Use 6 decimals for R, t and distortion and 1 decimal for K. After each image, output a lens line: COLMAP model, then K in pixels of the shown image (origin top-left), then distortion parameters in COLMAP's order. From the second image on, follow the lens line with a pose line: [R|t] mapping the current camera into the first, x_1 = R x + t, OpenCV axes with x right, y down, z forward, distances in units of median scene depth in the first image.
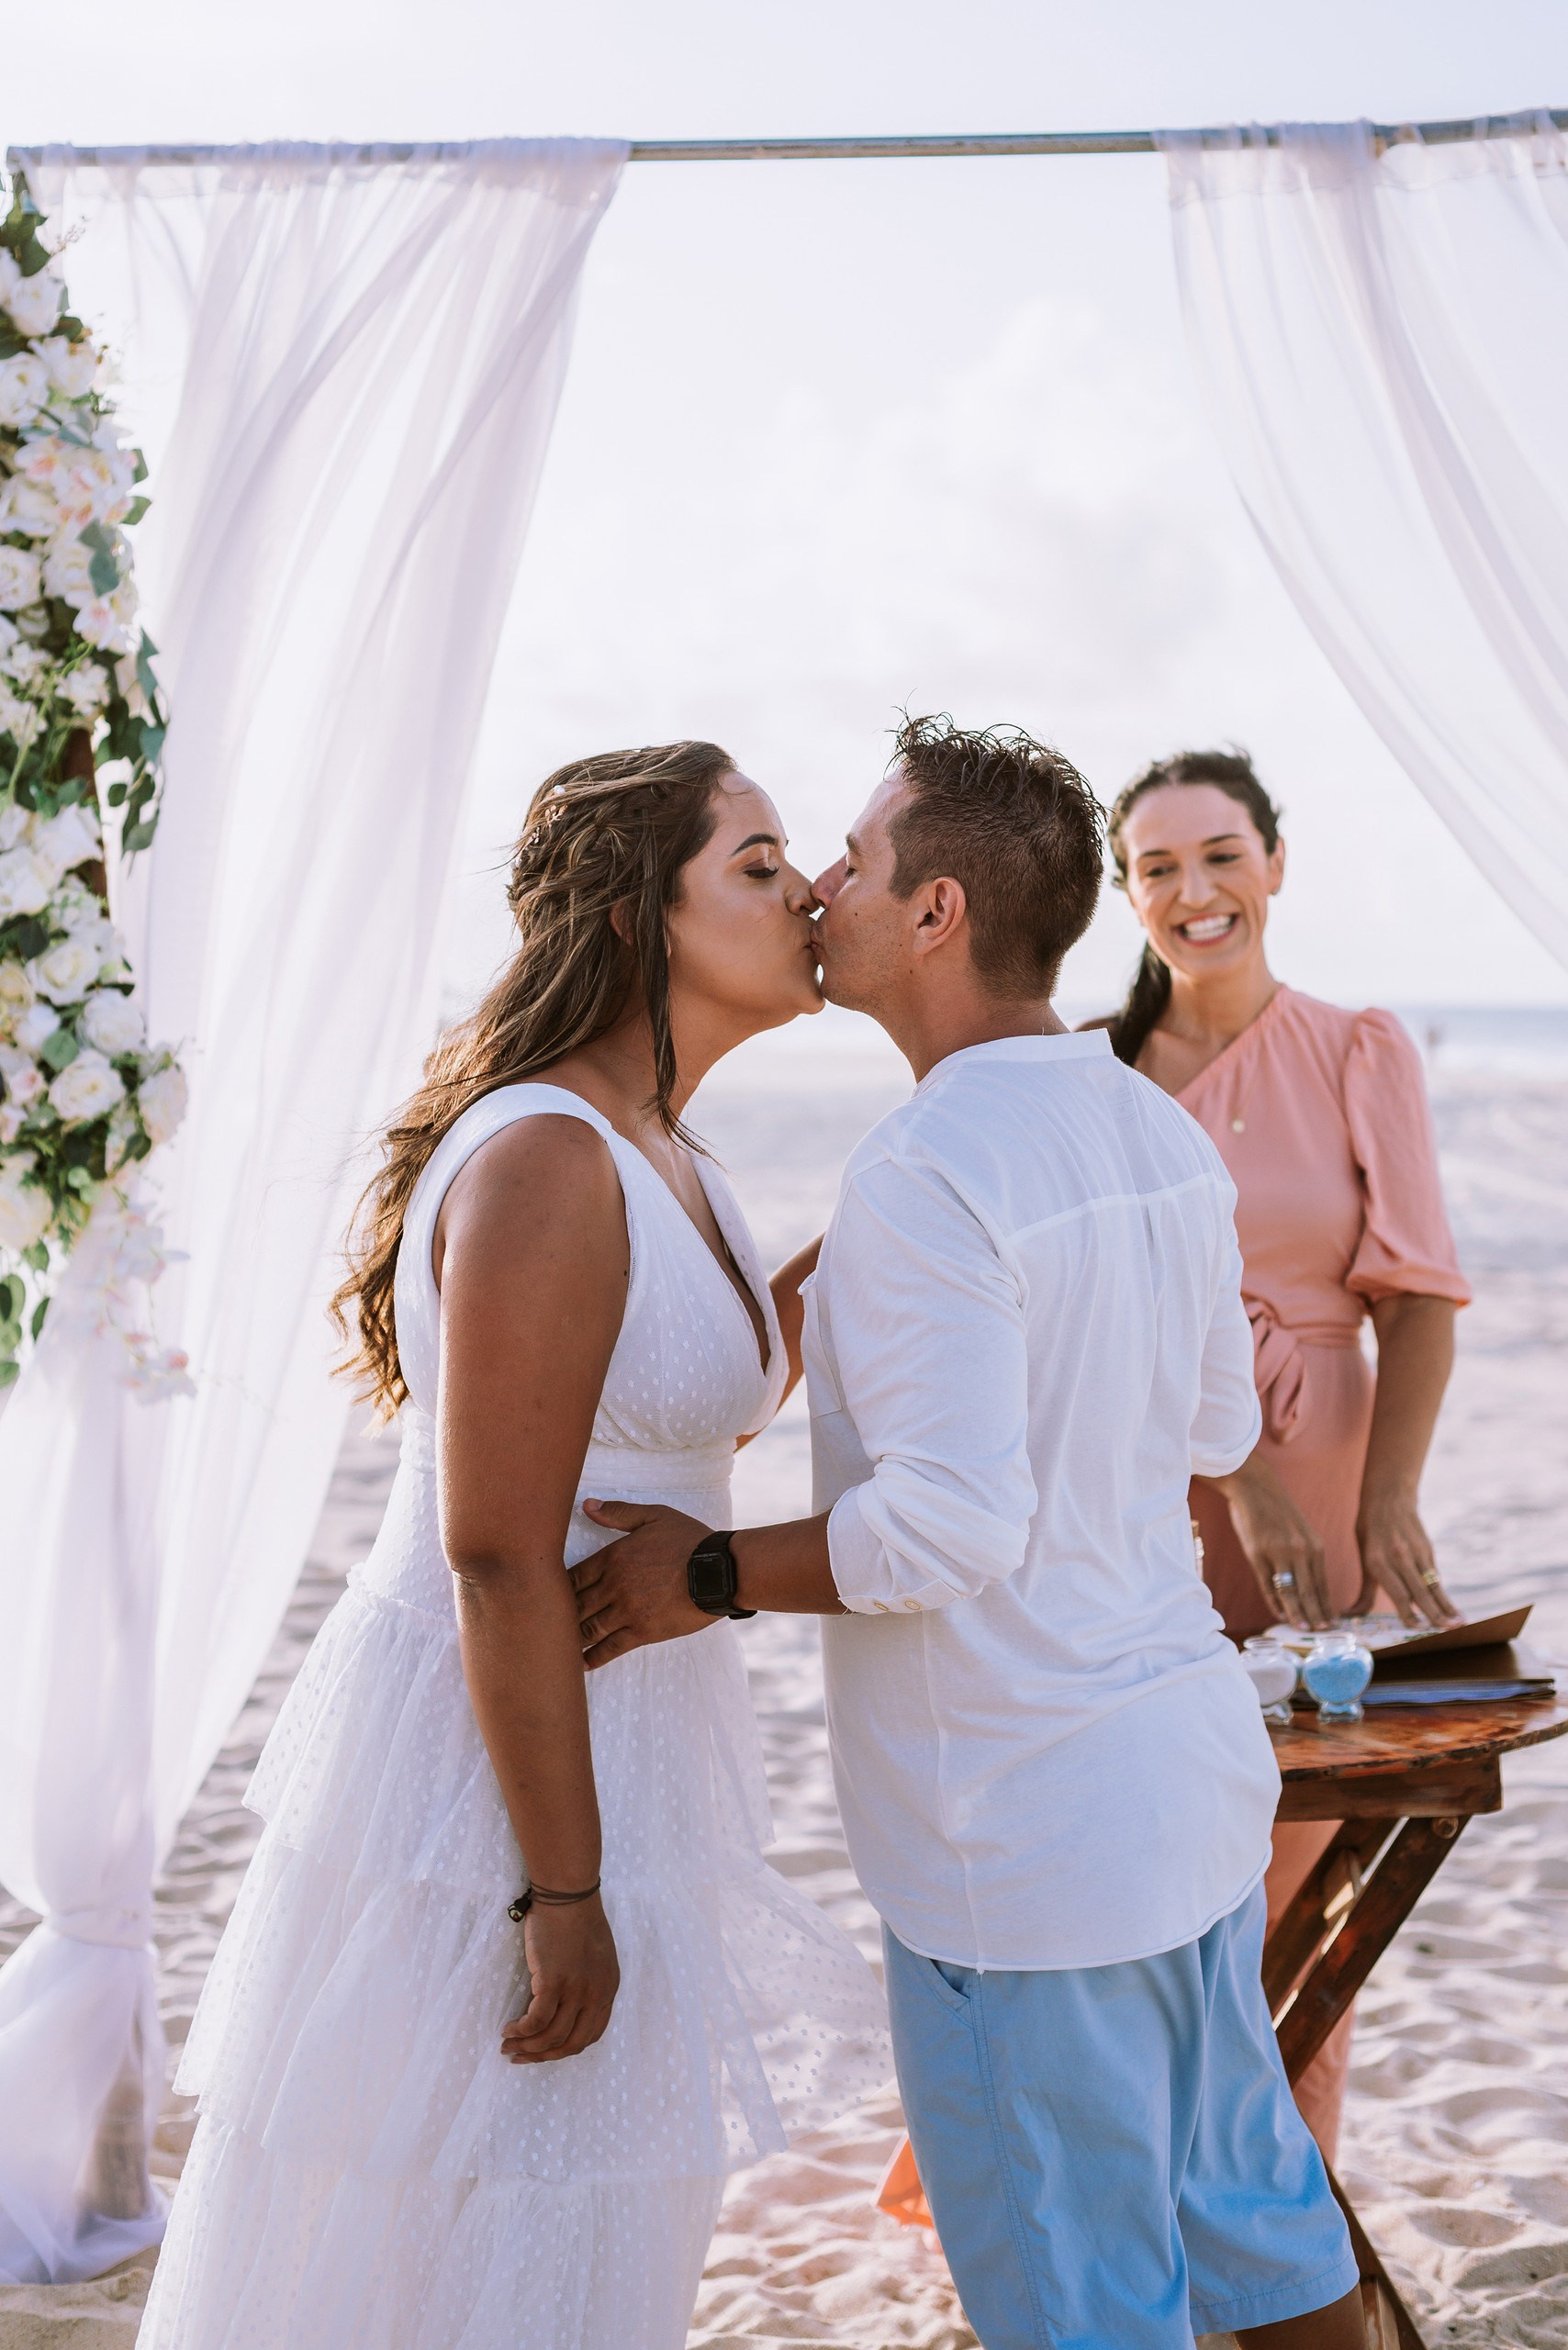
lens RADIAL K [[3875.9, 0, 779.9], [0, 3875.9, 995.1], [0, 0, 1]] dist [-0.007055, 0.128710]
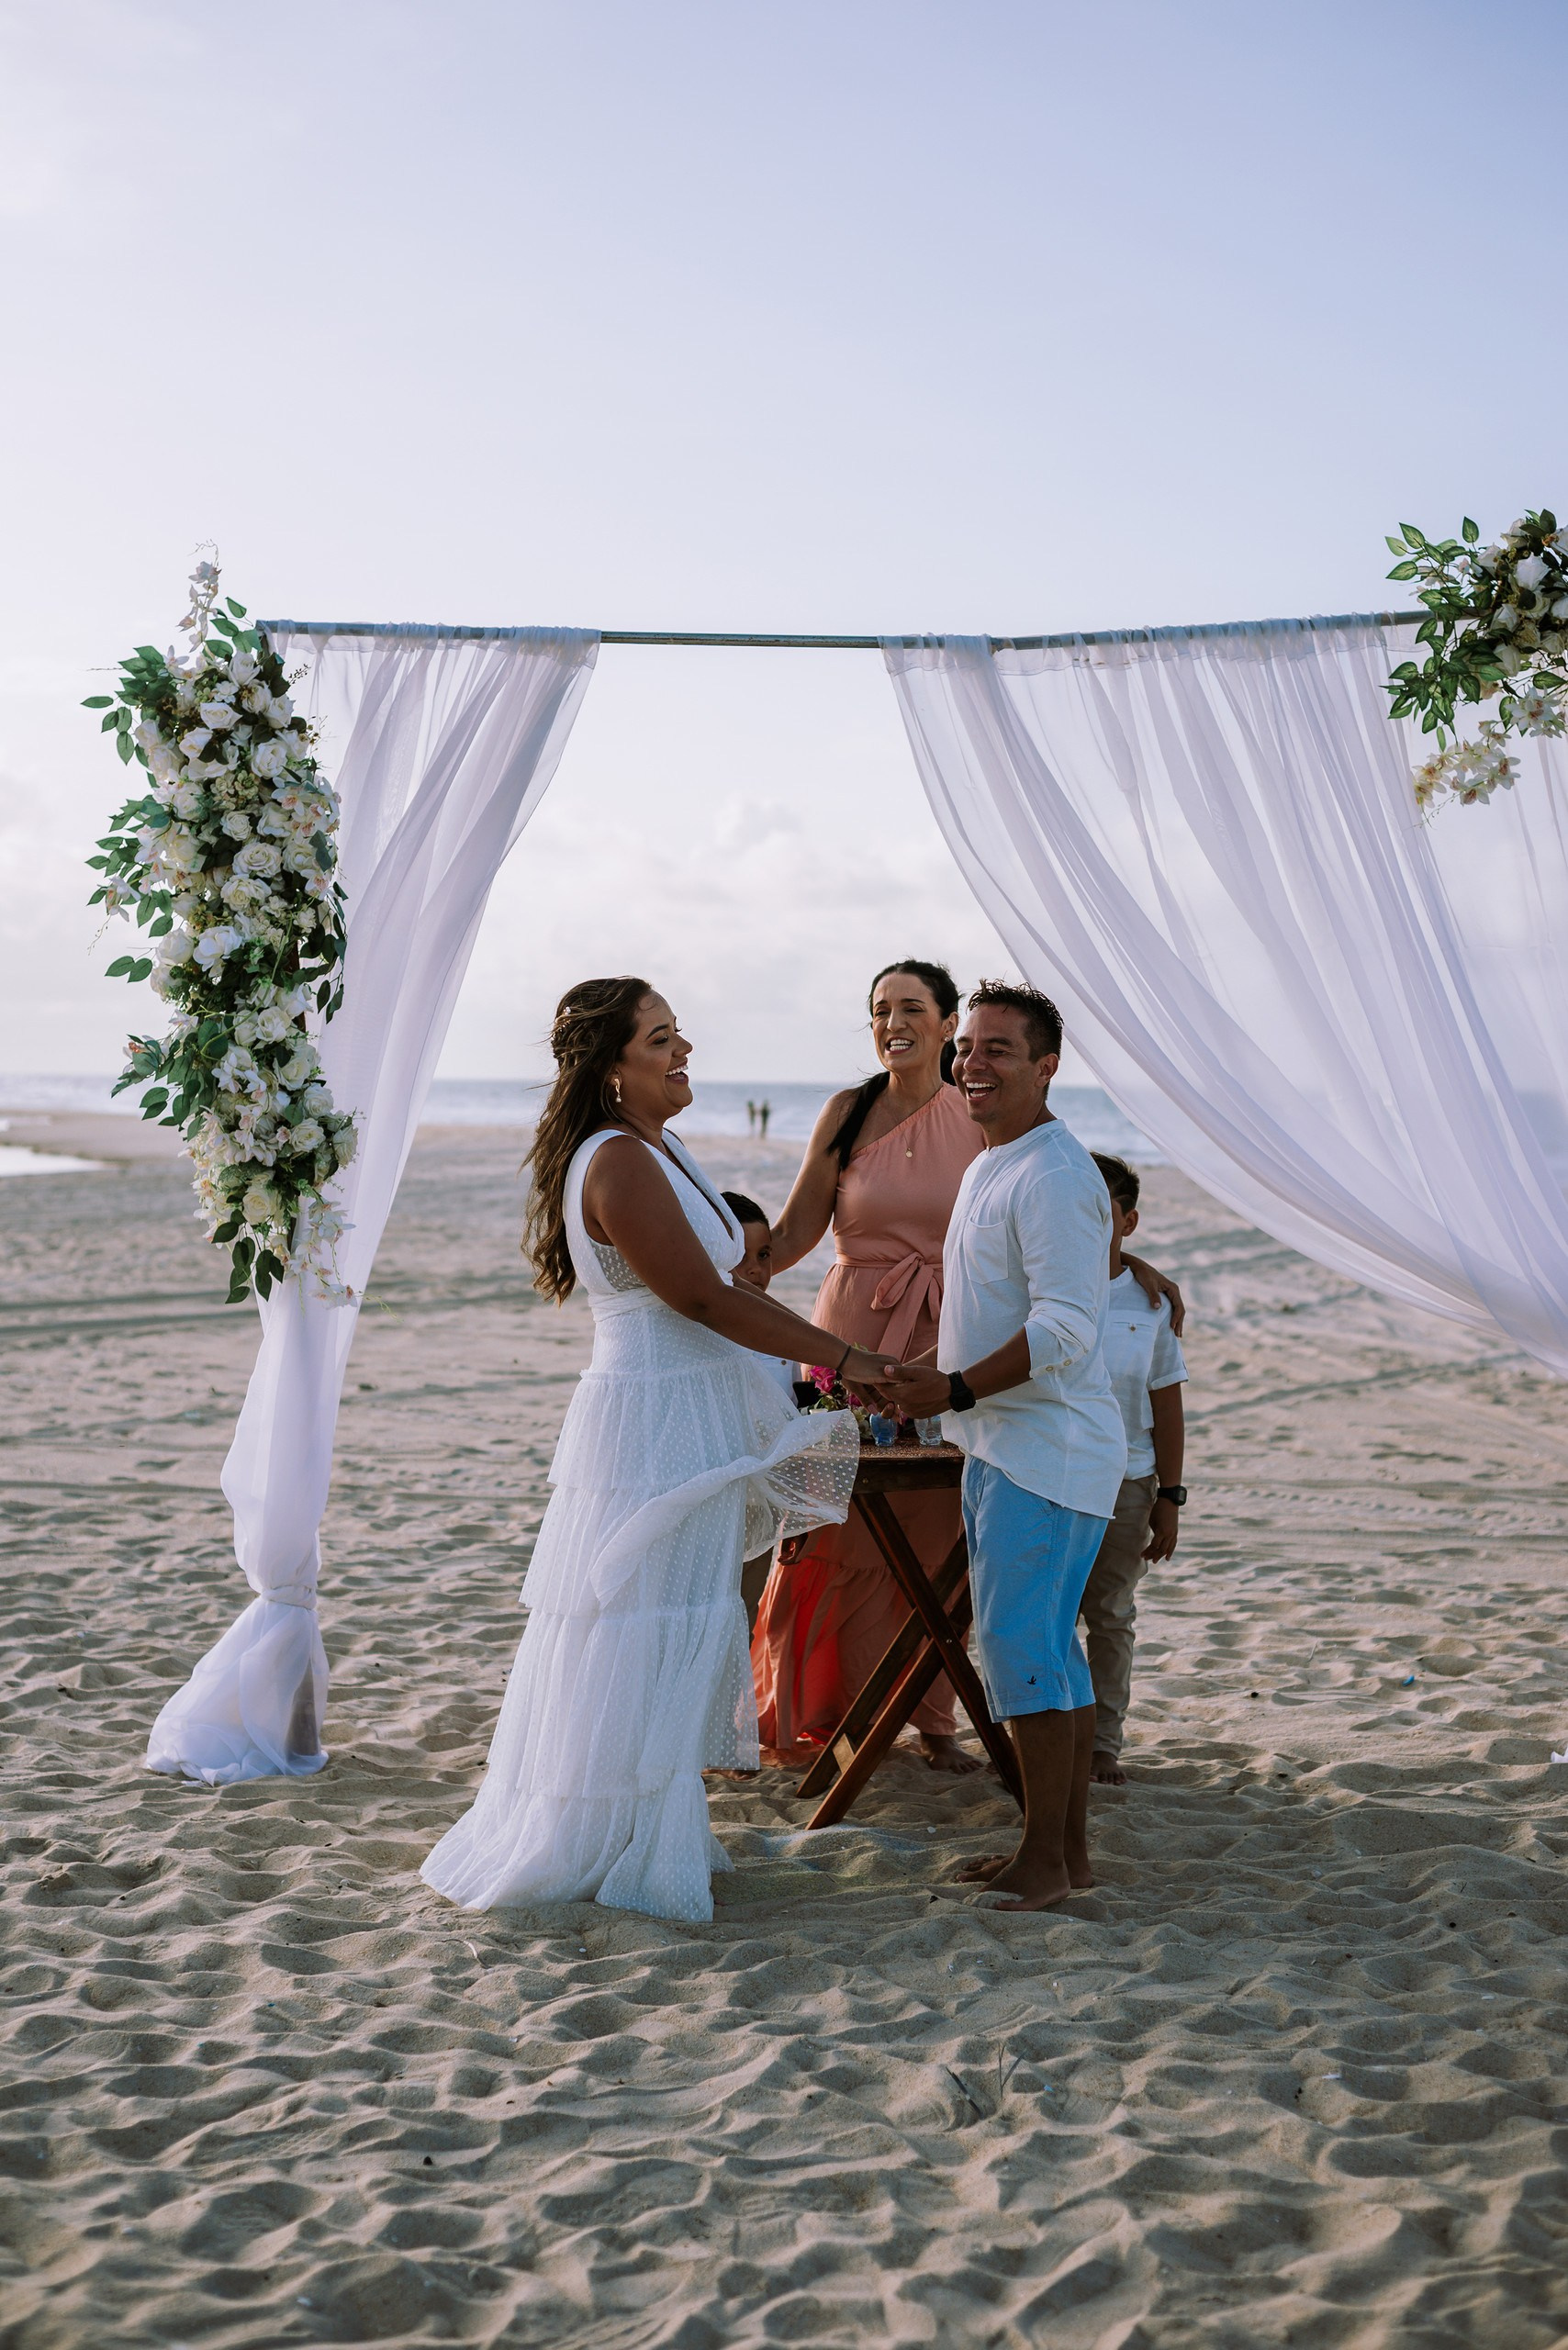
lens RADIAL K [[3379.5, 0, 793.7], [0, 3379.5, 1126.6], [0, 0, 1]] dist [-0.001836, 0.009774]
pose [[0.983128, 0.000649, 0.182918, -0.243172], [-0.002436, 0.999951, 0.009544, 0.003376], [-0.182903, -0.009829, 0.983082, -0.622080]]
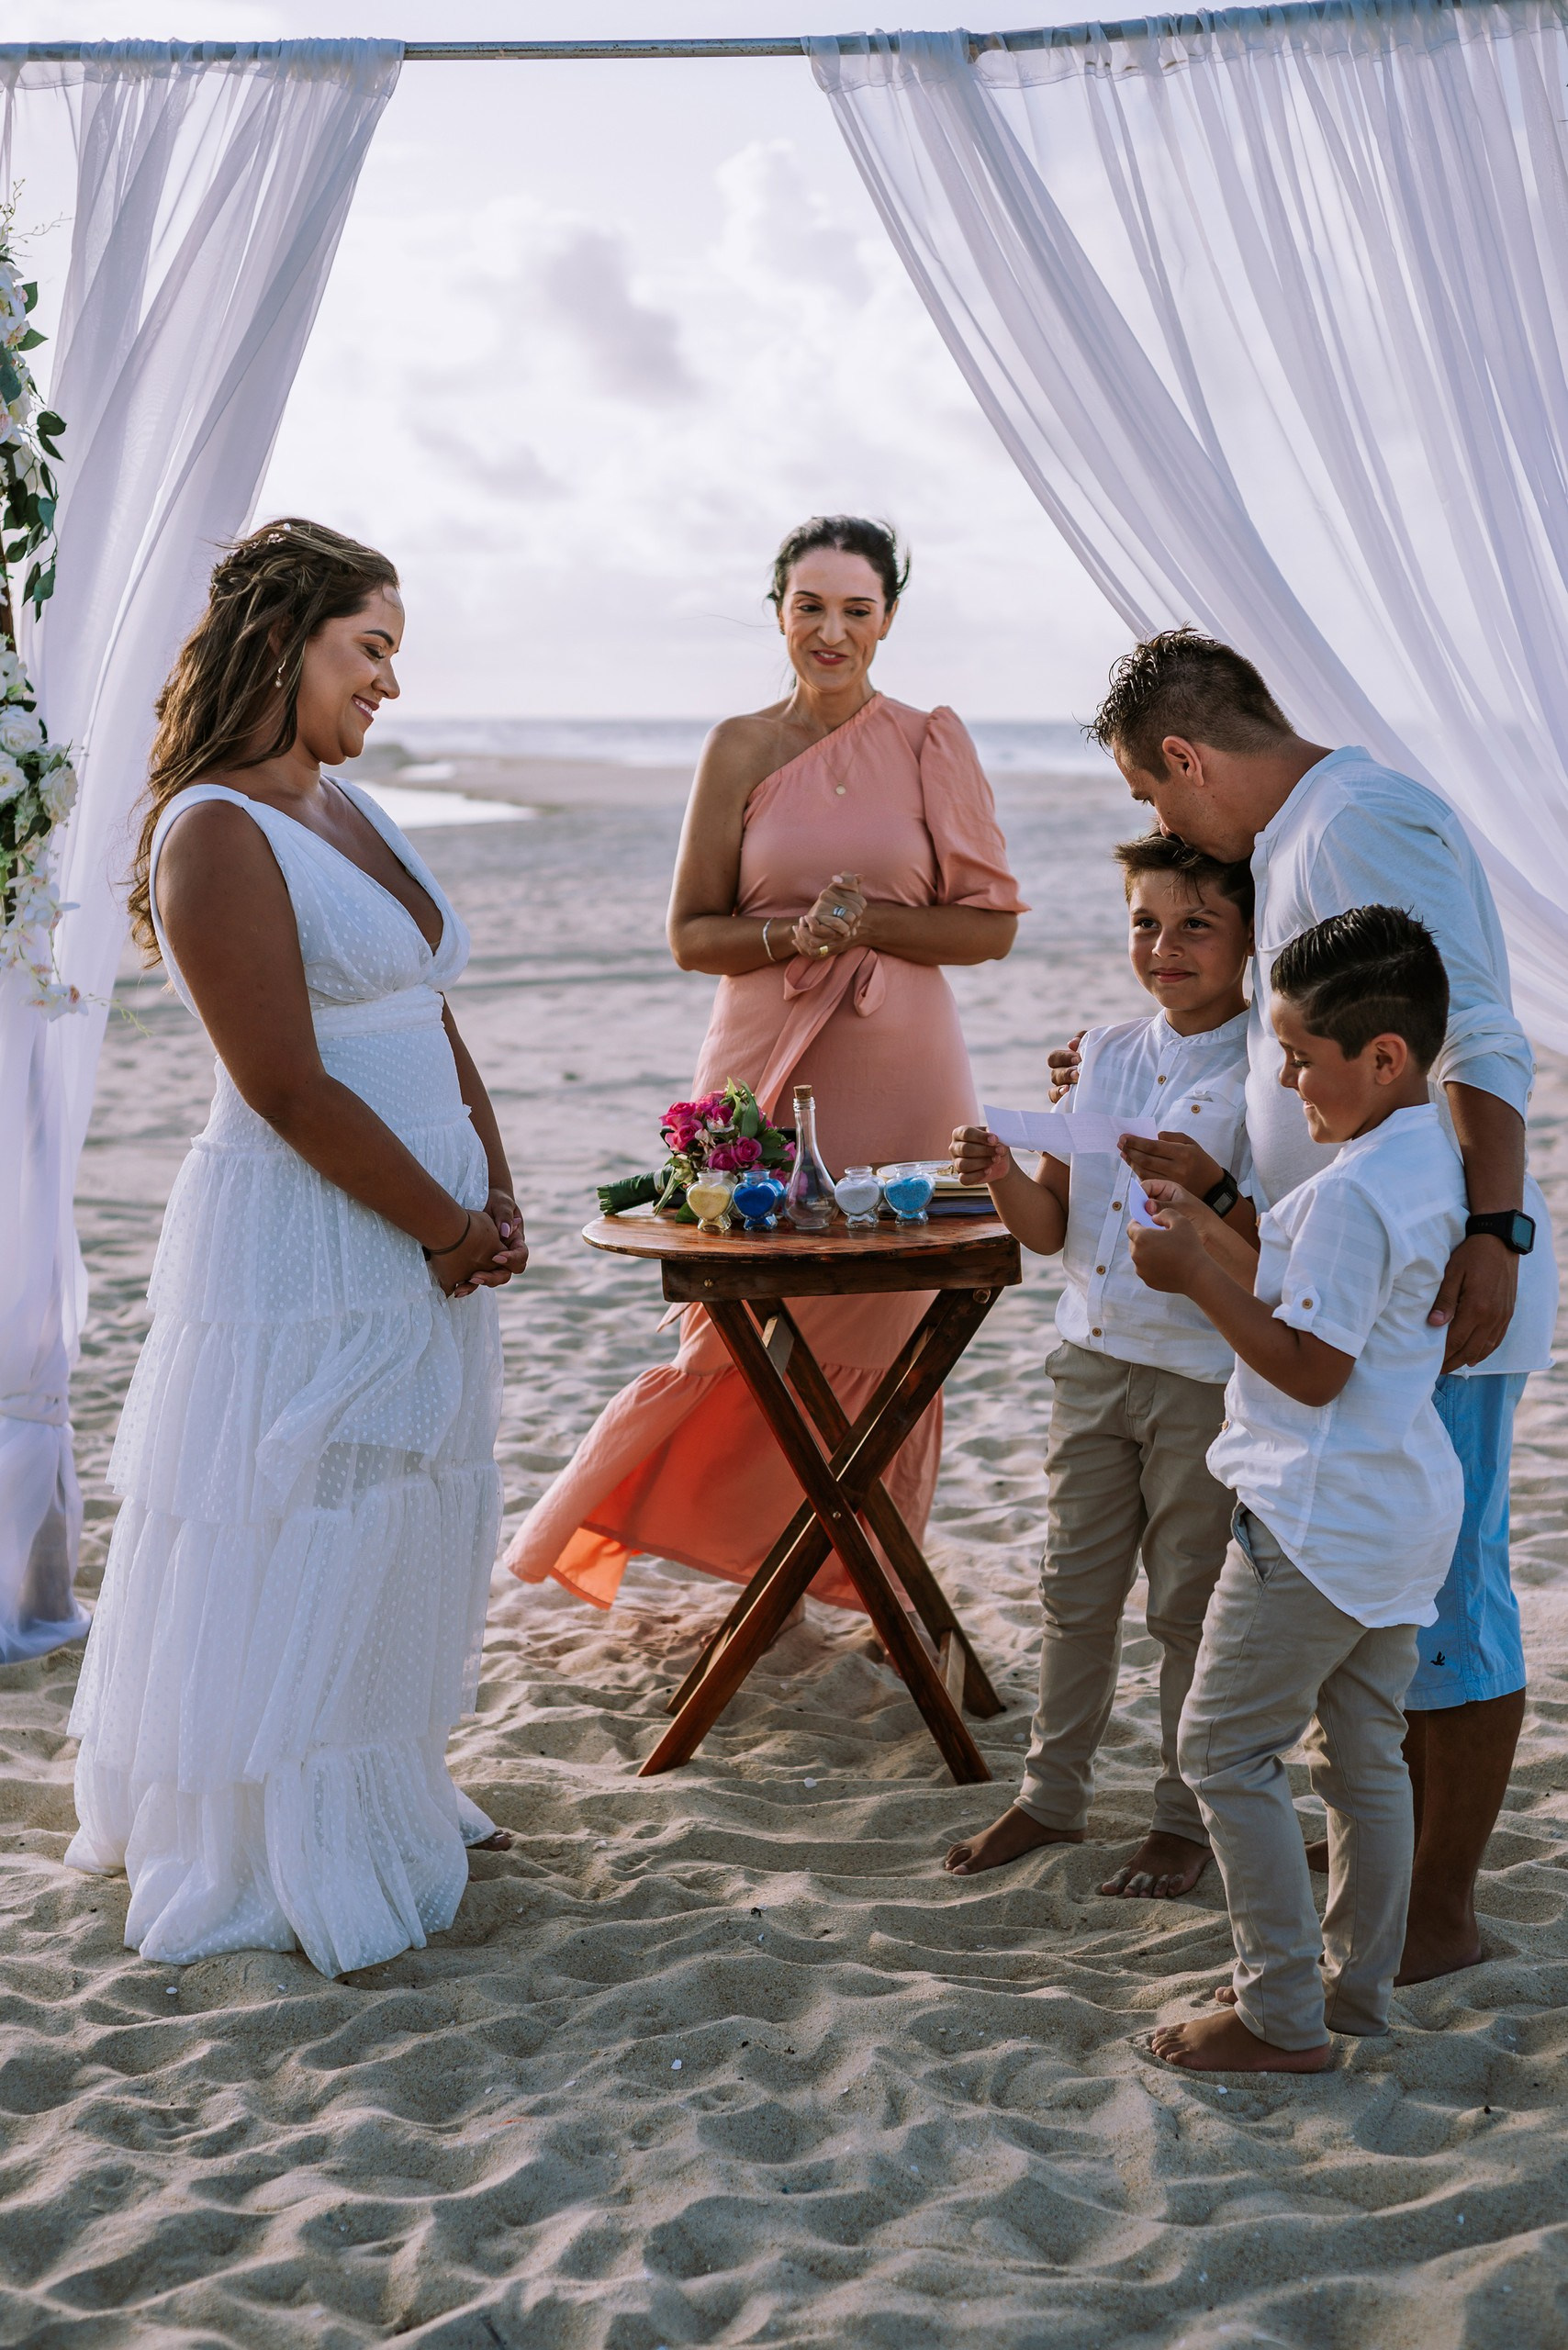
lens RADIAL K [[3555.9, 0, 752.4], [0, 3555.9, 1183.7], [0, 0, 1]] dist [-0.001867, 0.002217]
pose [[0.999565, -0.007038, 0.028628, 0.041961], [0.003411, 0.992175, 0.124808, 0.009772], [-0.029282, -0.124656, 0.991768, -0.227576]]
